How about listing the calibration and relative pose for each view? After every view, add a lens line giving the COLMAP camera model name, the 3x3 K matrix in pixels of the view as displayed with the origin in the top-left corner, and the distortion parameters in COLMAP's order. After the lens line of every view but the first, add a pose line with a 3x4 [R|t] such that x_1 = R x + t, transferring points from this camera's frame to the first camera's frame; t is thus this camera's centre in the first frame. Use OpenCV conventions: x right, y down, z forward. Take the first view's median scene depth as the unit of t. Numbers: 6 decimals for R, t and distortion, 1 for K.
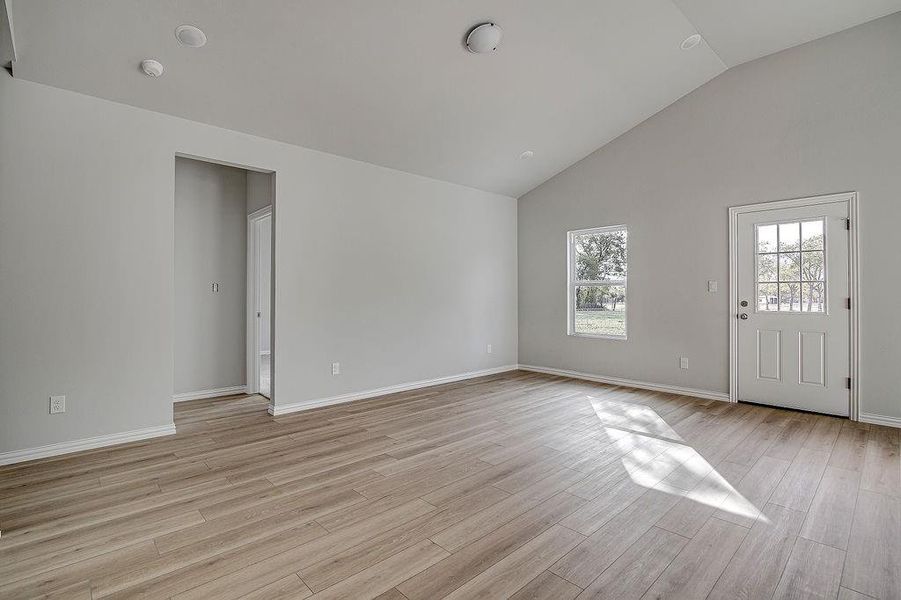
lens RADIAL K [[418.9, 0, 452.7], [0, 418.9, 293.6], [0, 0, 1]] dist [-0.000452, 0.000043]
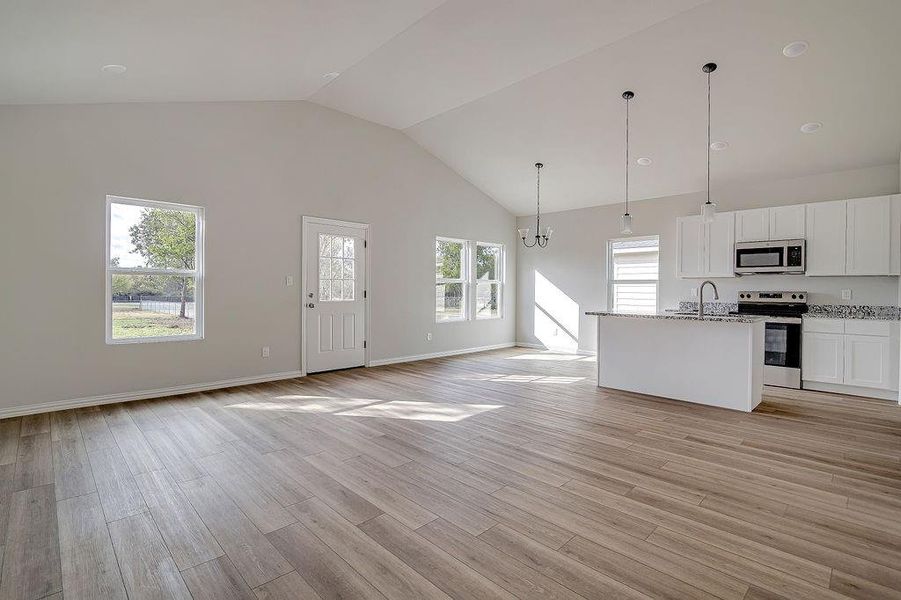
lens RADIAL K [[429.1, 0, 447.0], [0, 429.1, 293.6], [0, 0, 1]] dist [-0.020381, -0.000364]
pose [[-0.013412, -0.007317, 0.999883, -0.661675], [-0.012465, 0.999897, 0.007150, 0.005839], [-0.999832, -0.012368, -0.013502, 0.688321]]
